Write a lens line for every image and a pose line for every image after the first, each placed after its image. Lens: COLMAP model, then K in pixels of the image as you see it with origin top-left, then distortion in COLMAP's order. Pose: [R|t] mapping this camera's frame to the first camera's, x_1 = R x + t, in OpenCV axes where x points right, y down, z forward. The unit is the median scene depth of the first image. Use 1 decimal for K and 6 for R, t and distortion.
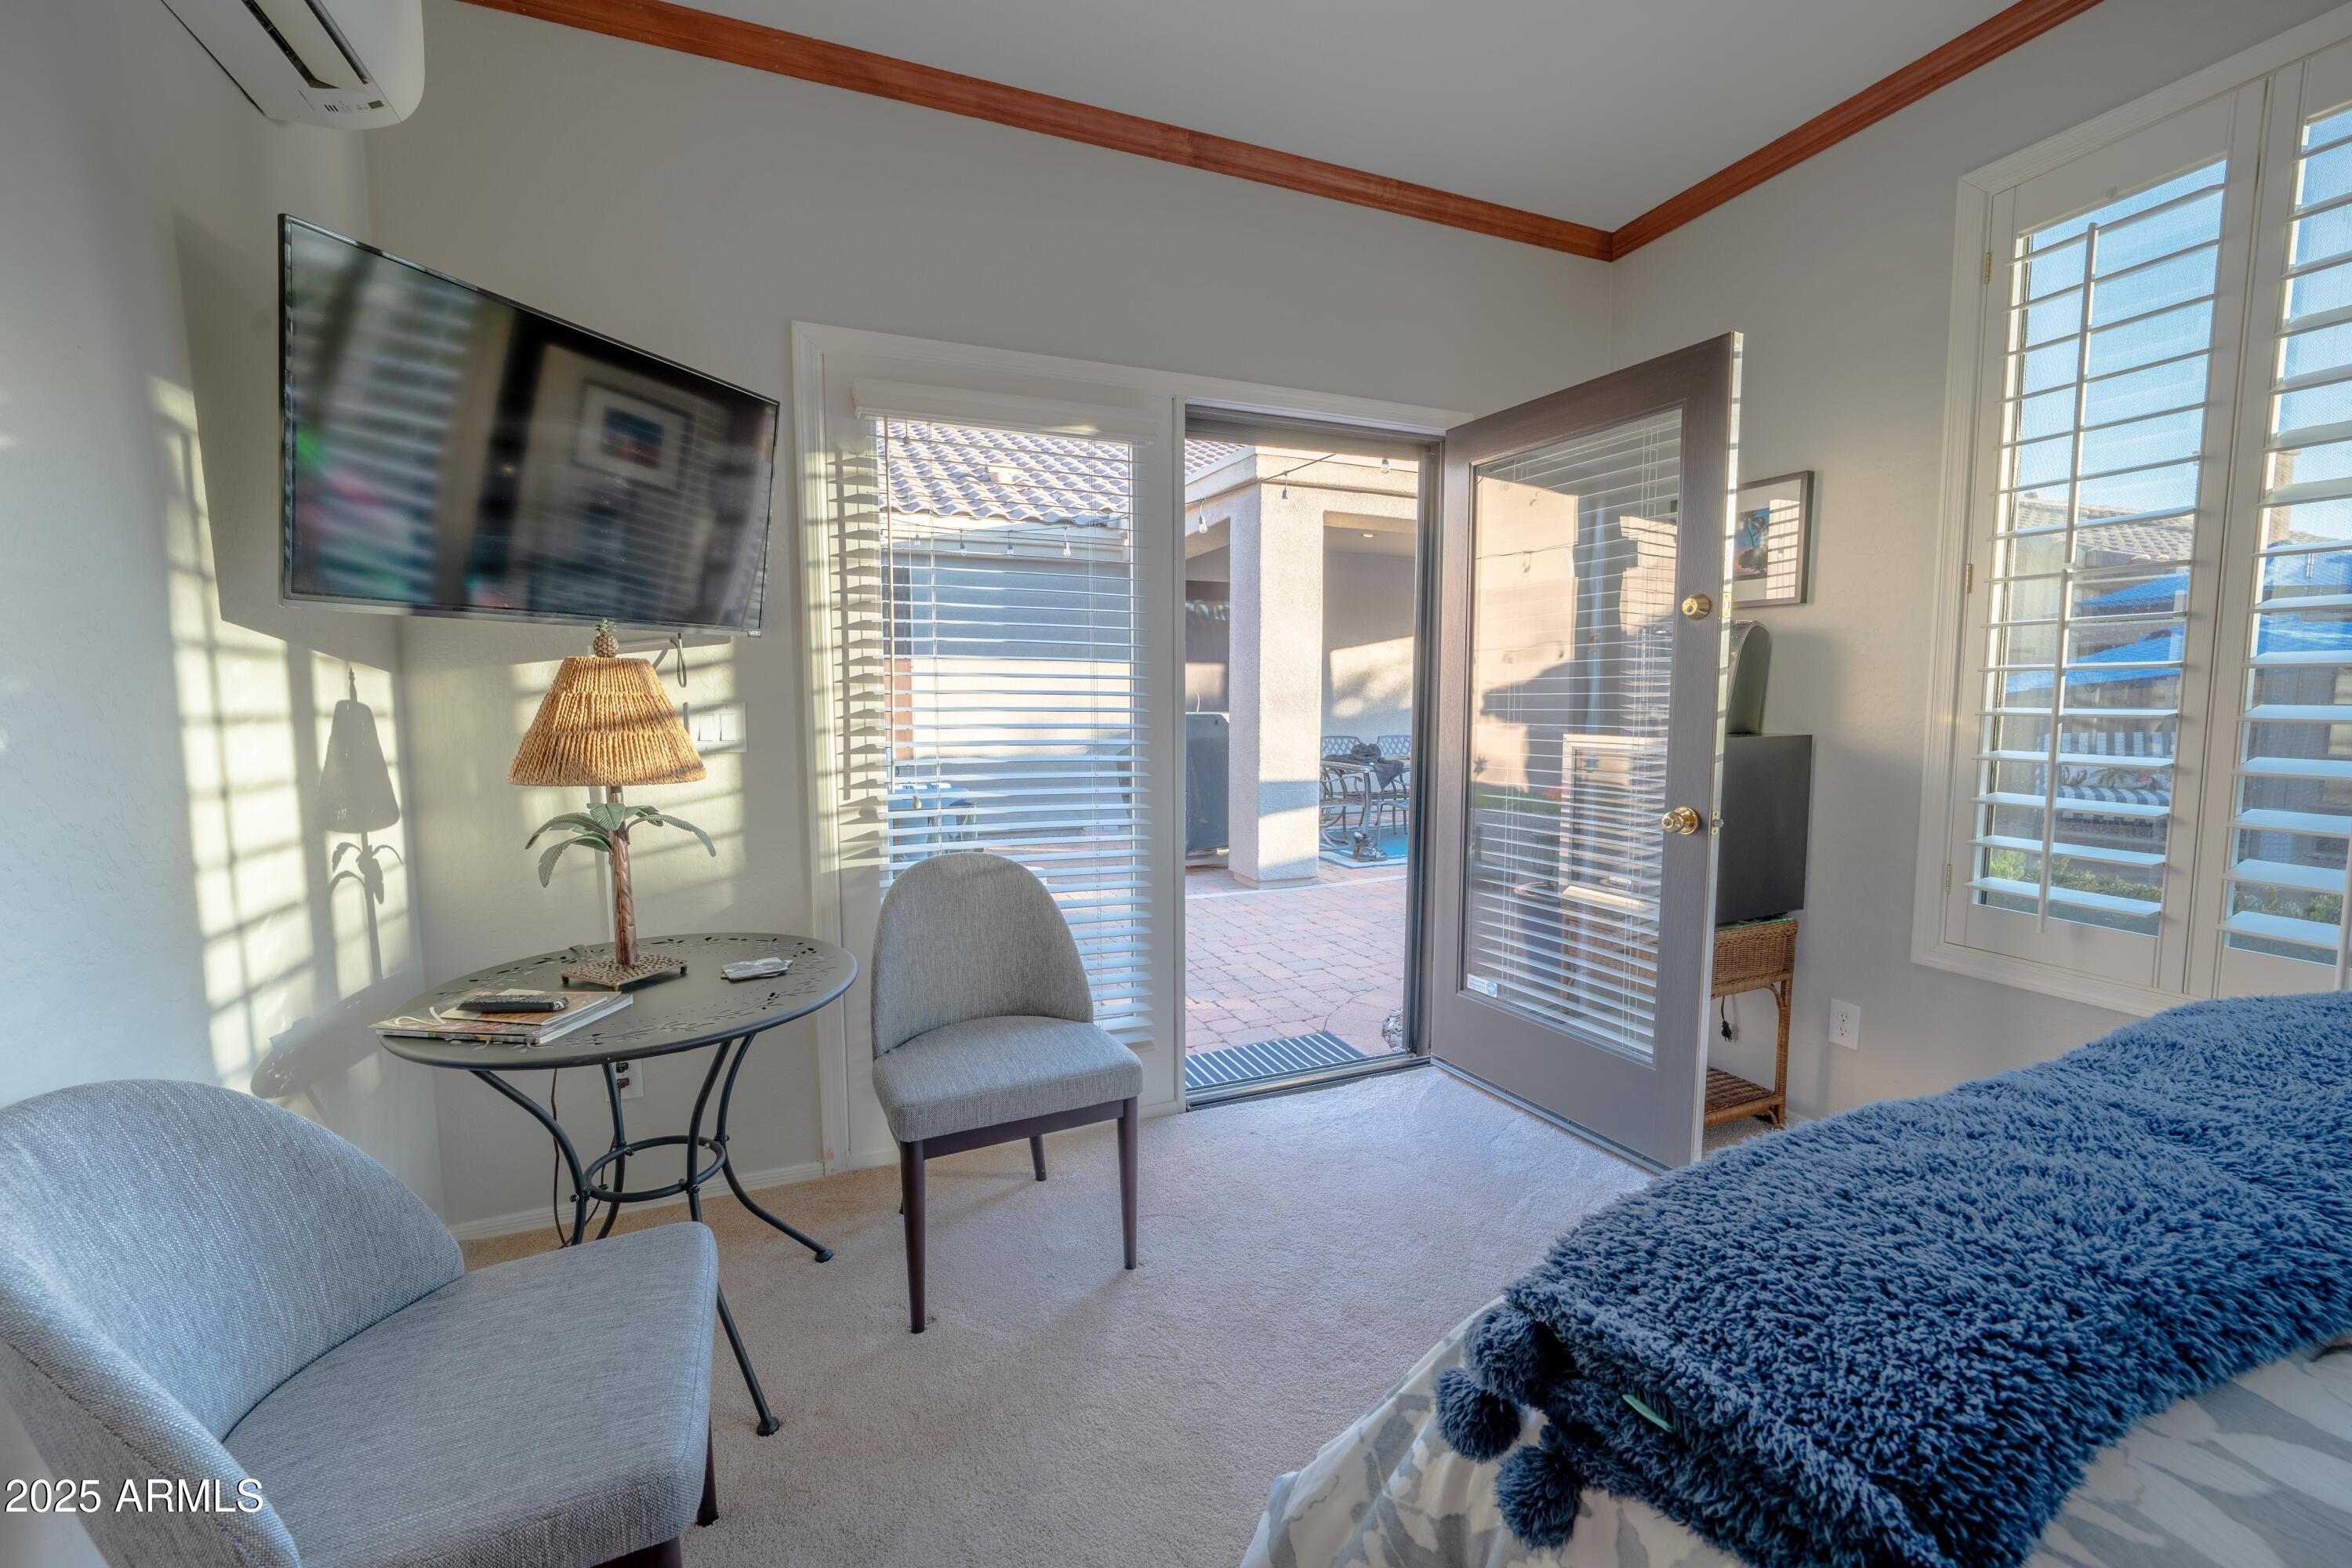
lens RADIAL K [[952.3, 0, 1176.0], [0, 952.3, 784.0], [0, 0, 1]] dist [0.001403, 0.000365]
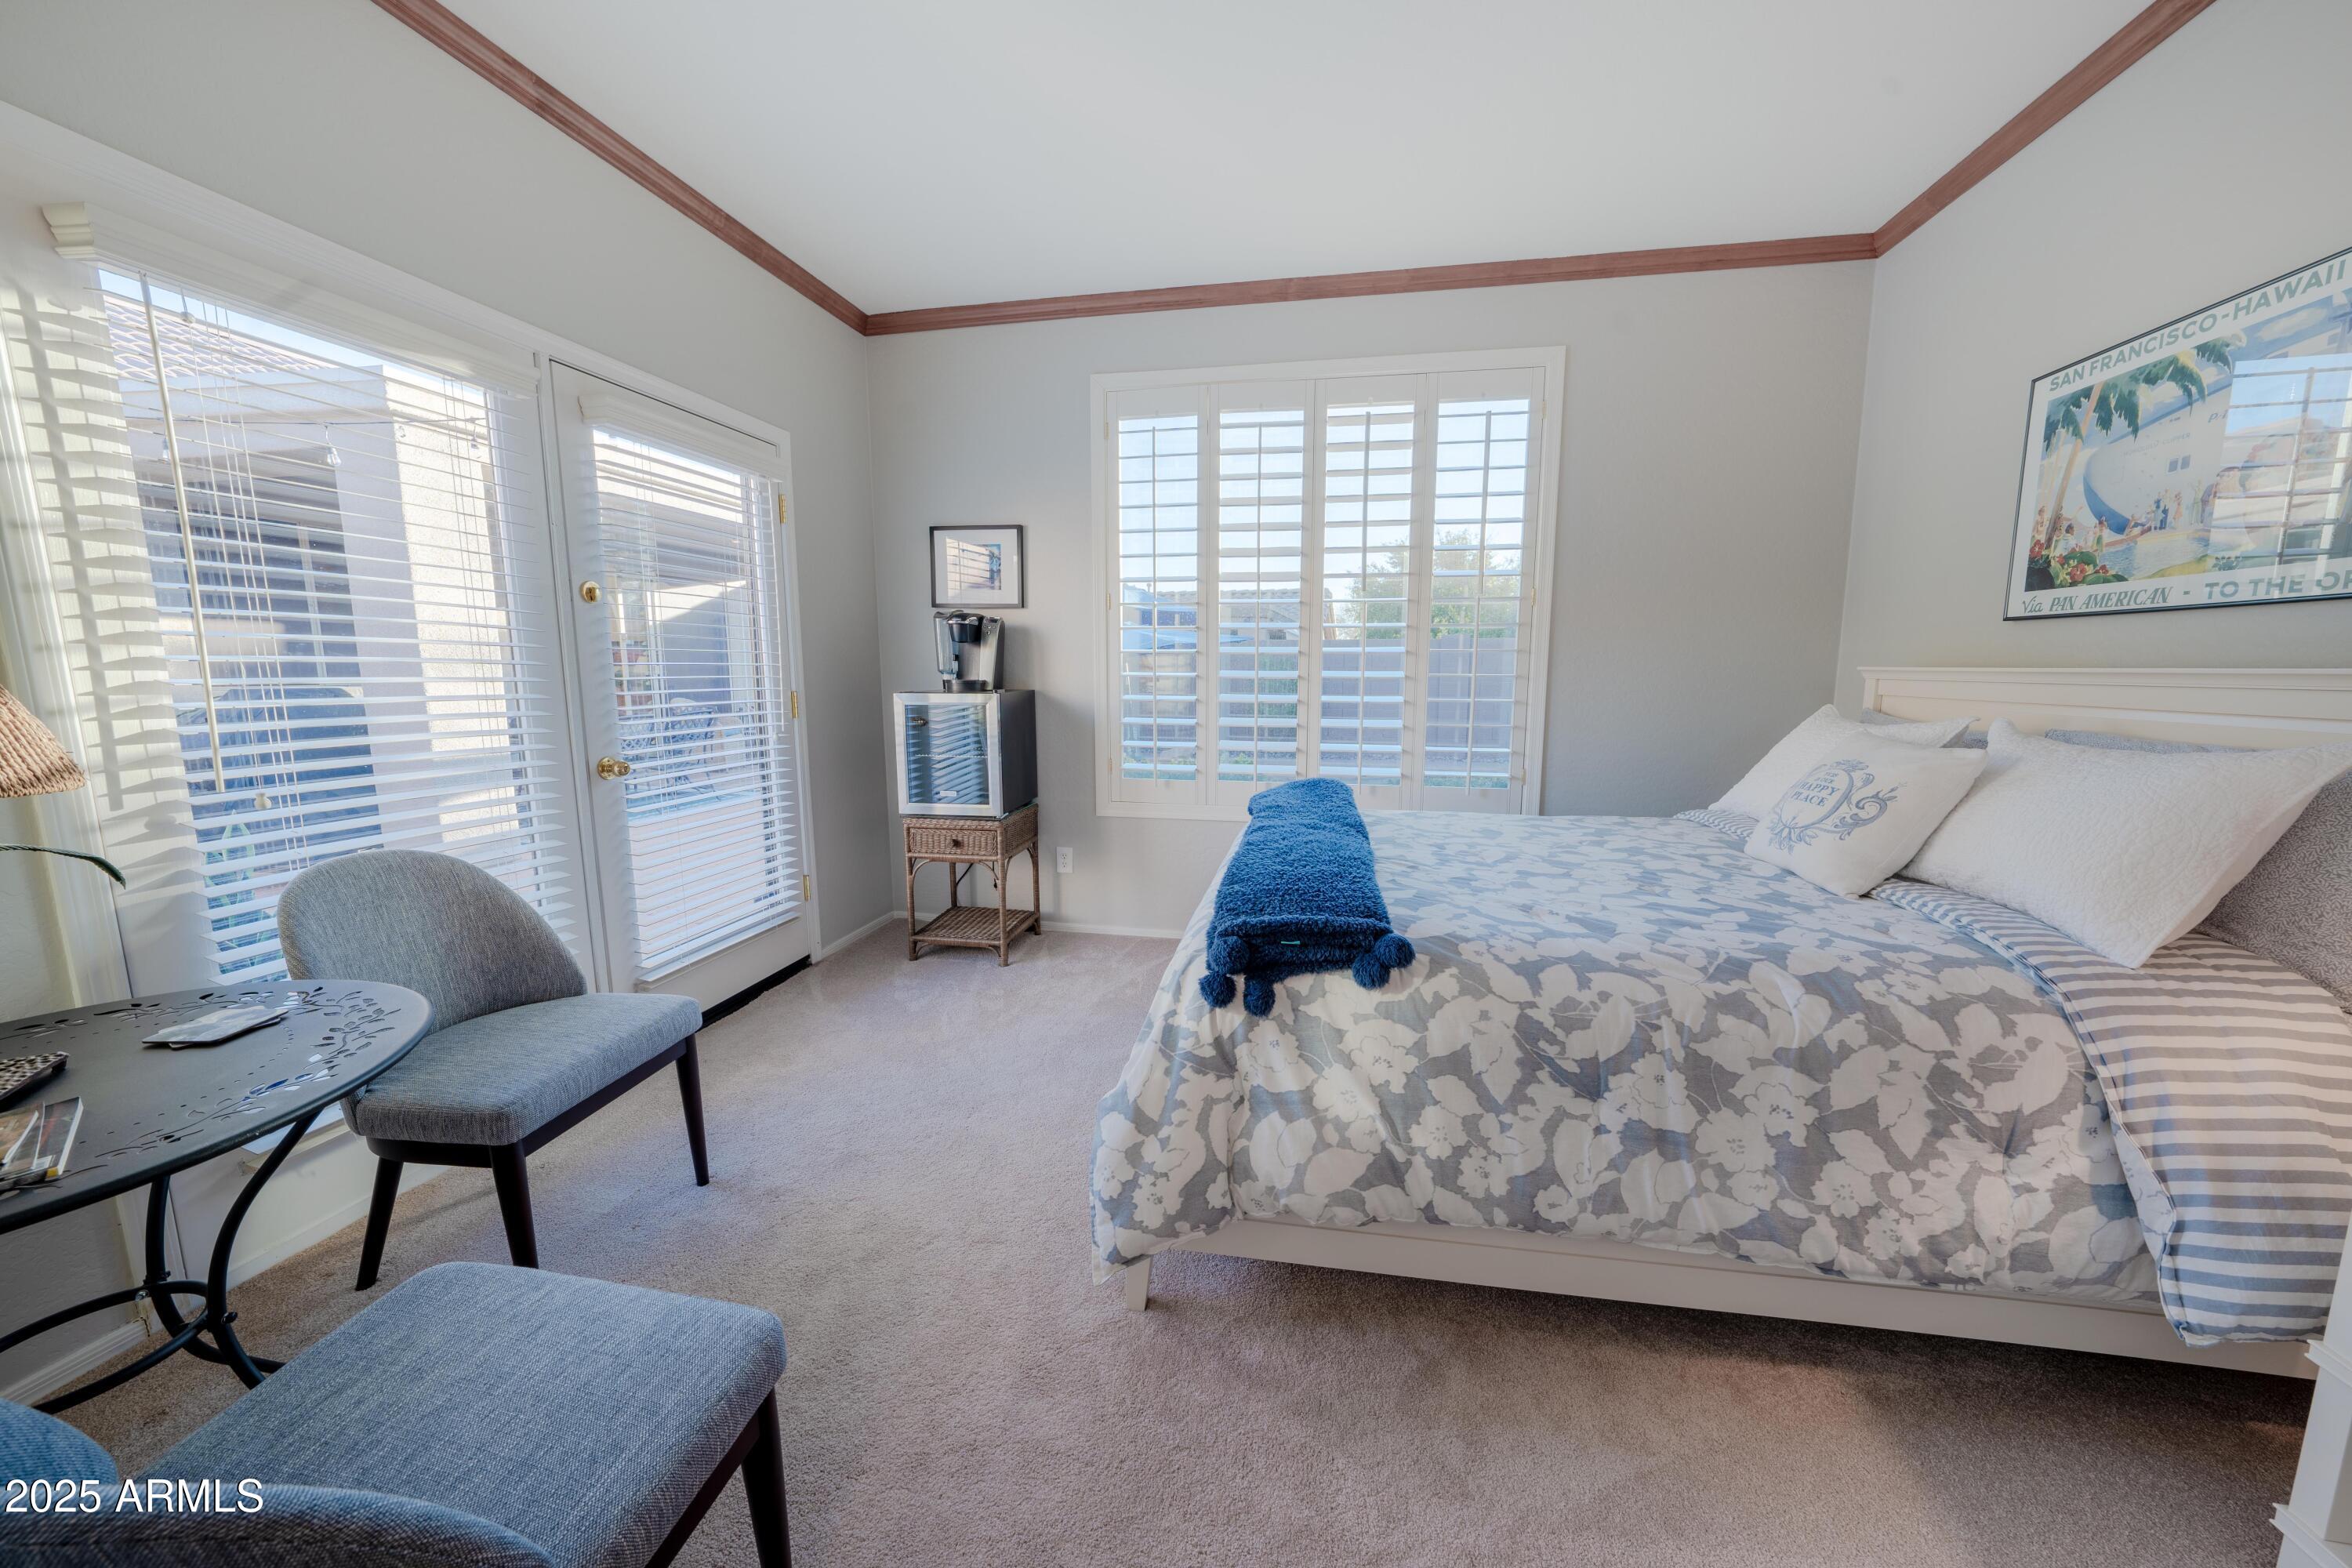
lens RADIAL K [[854.5, 0, 1176.0], [0, 854.5, 784.0], [0, 0, 1]] dist [-0.000569, 0.000241]
pose [[0.546621, -0.112412, 0.829801, -0.447111], [0.075073, 0.993537, 0.085139, 0.002588], [-0.834008, 0.015757, 0.551527, -0.008057]]
